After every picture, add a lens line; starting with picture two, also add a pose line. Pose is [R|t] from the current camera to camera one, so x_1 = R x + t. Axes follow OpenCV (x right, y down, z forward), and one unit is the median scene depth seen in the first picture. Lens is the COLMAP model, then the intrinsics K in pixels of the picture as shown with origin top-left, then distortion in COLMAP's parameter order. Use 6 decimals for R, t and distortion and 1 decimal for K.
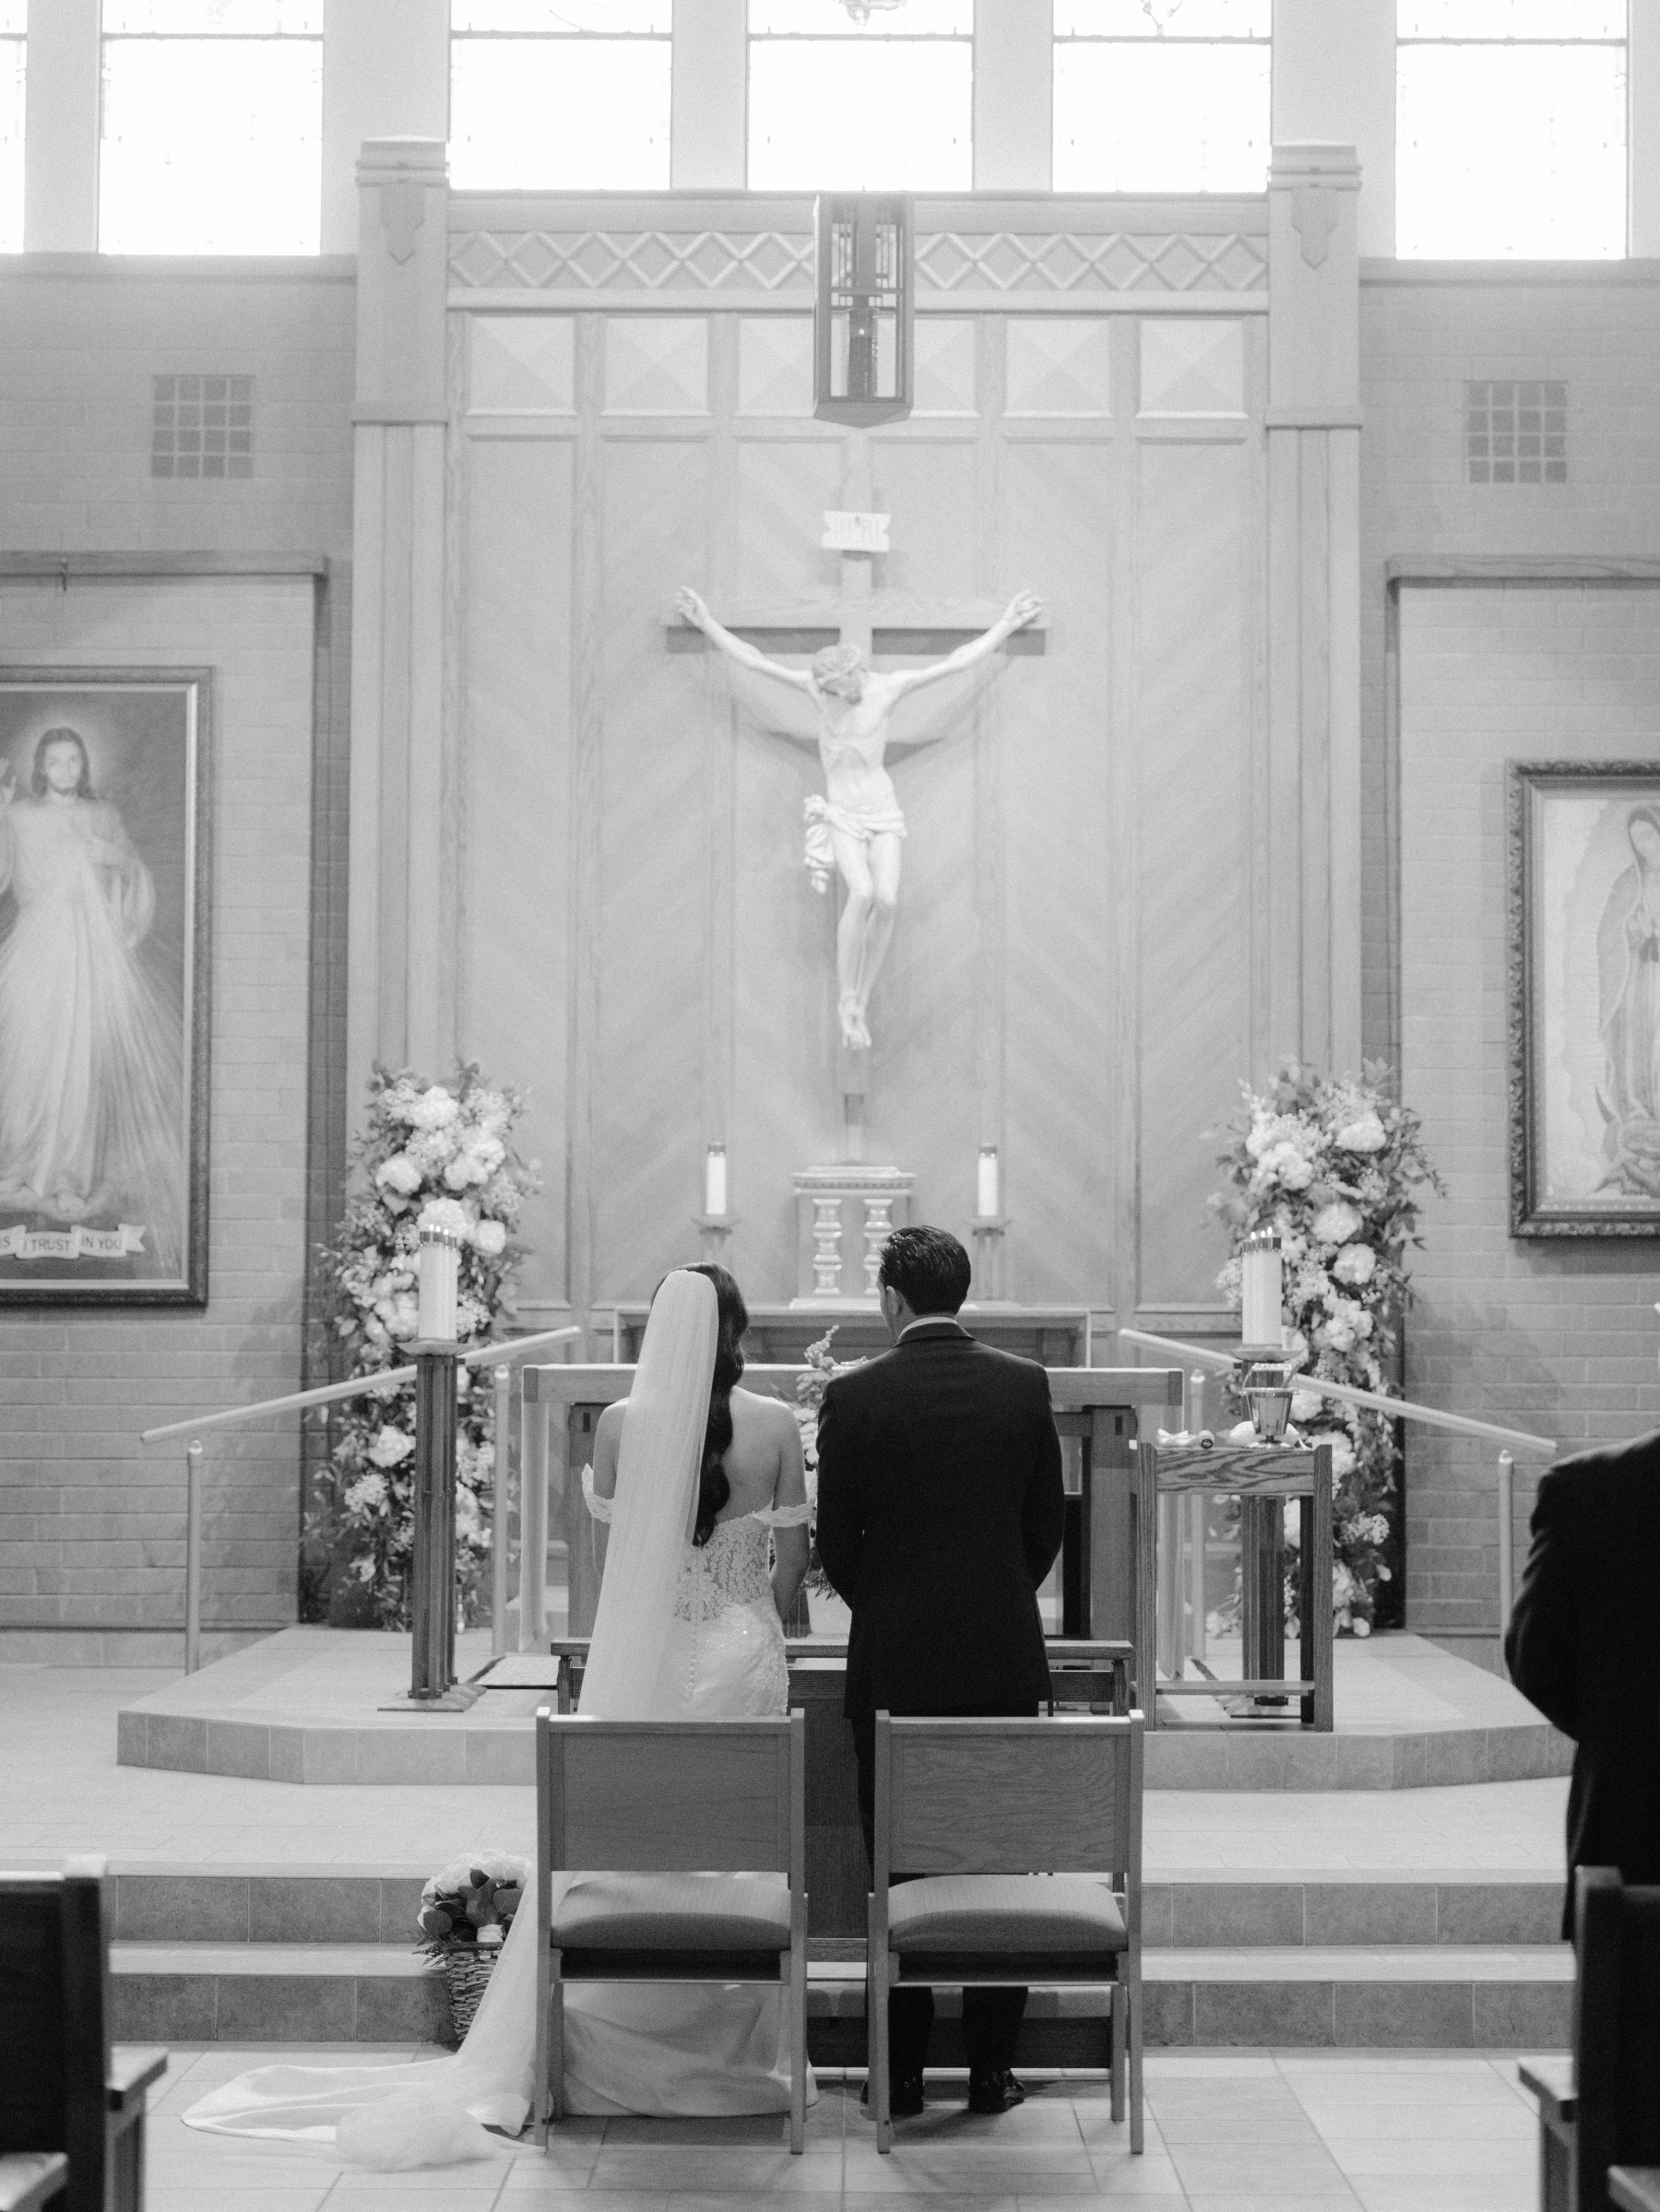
lens RADIAL K [[4538.3, 0, 833.2], [0, 4538.3, 1104.7], [0, 0, 1]] dist [-0.028453, 0.000000]
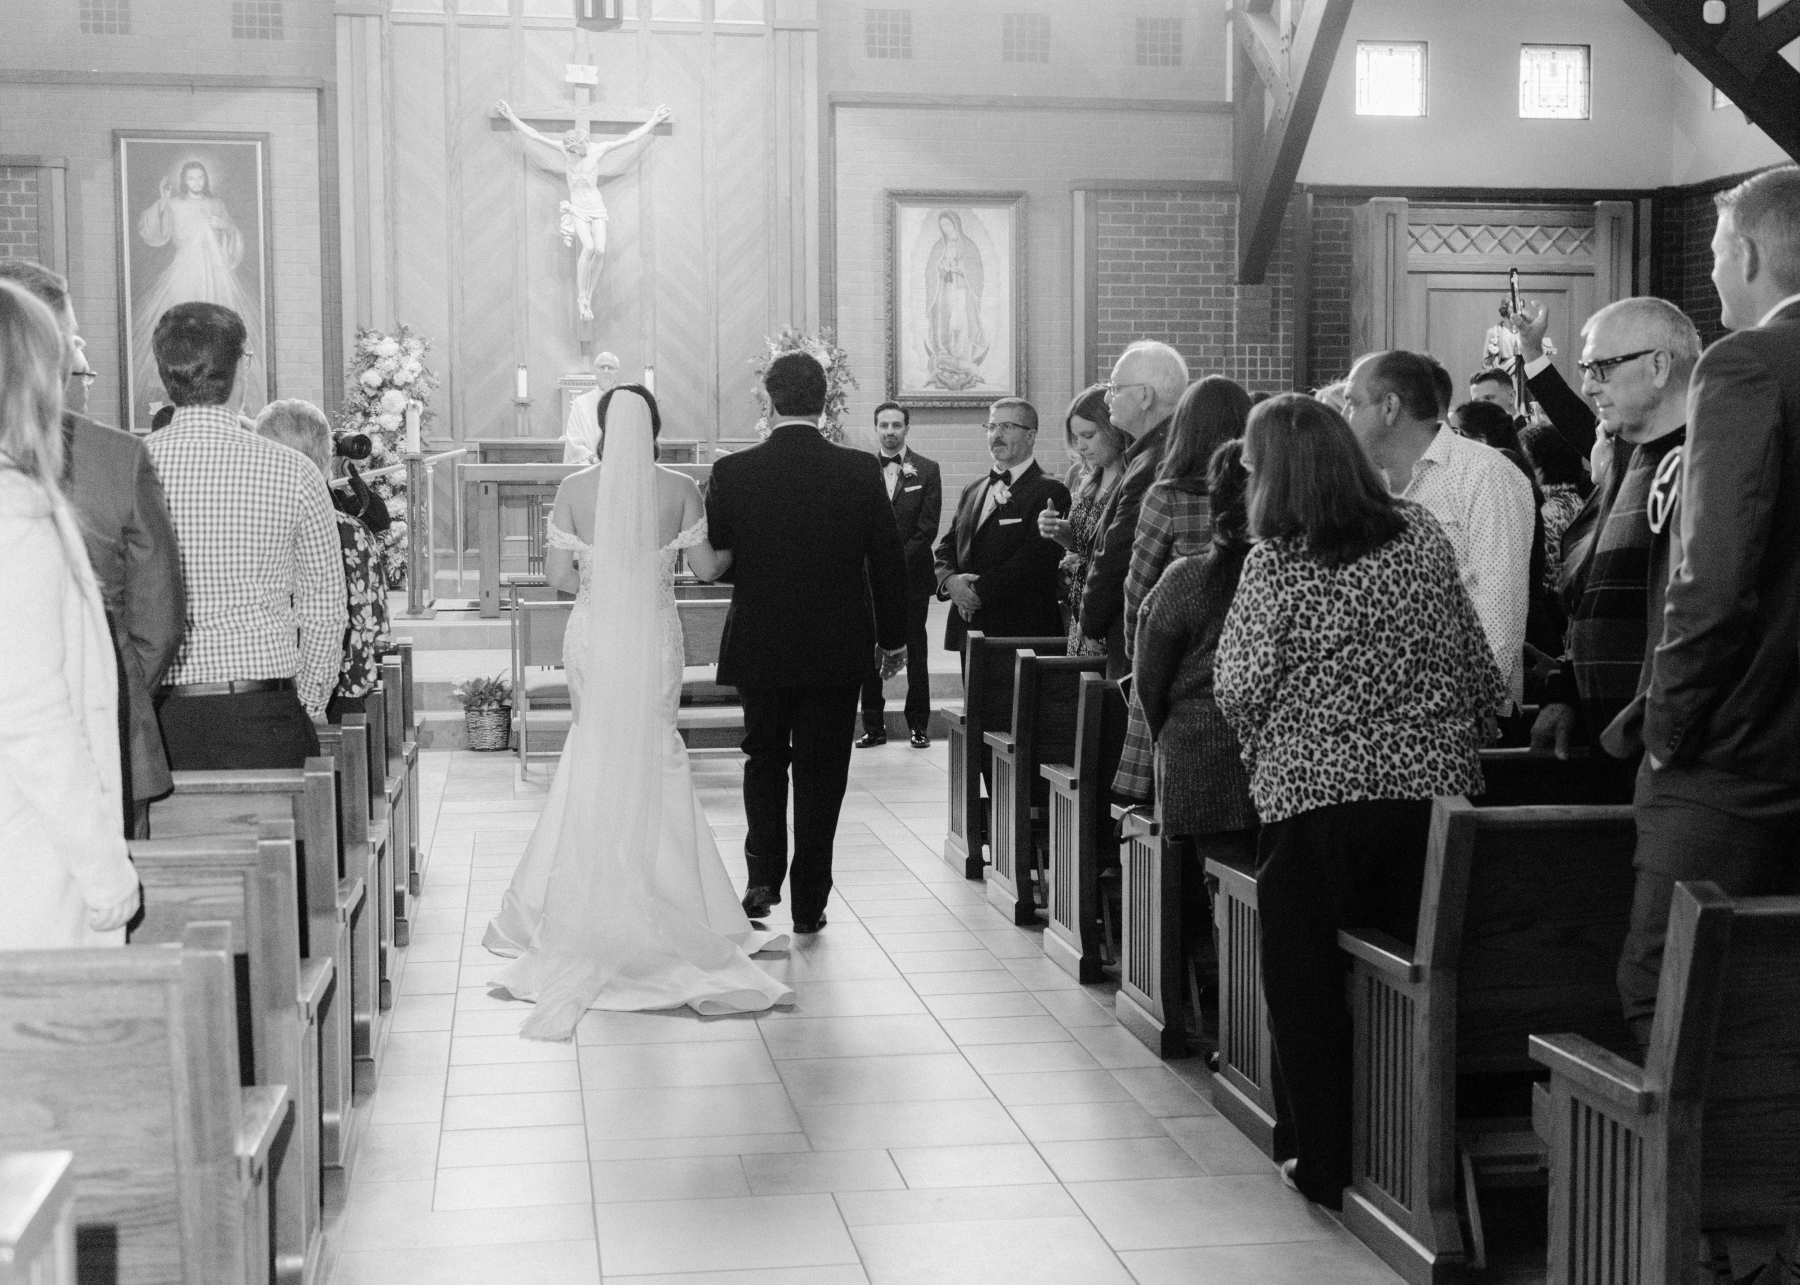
lens RADIAL K [[2293.2, 0, 905.3], [0, 2293.2, 635.5], [0, 0, 1]] dist [-0.032793, 0.000000]
pose [[0.985222, -0.016128, 0.170521, -0.033170], [-0.005380, 0.992152, 0.124922, -0.000381], [-0.171197, -0.123993, 0.977403, -0.106144]]
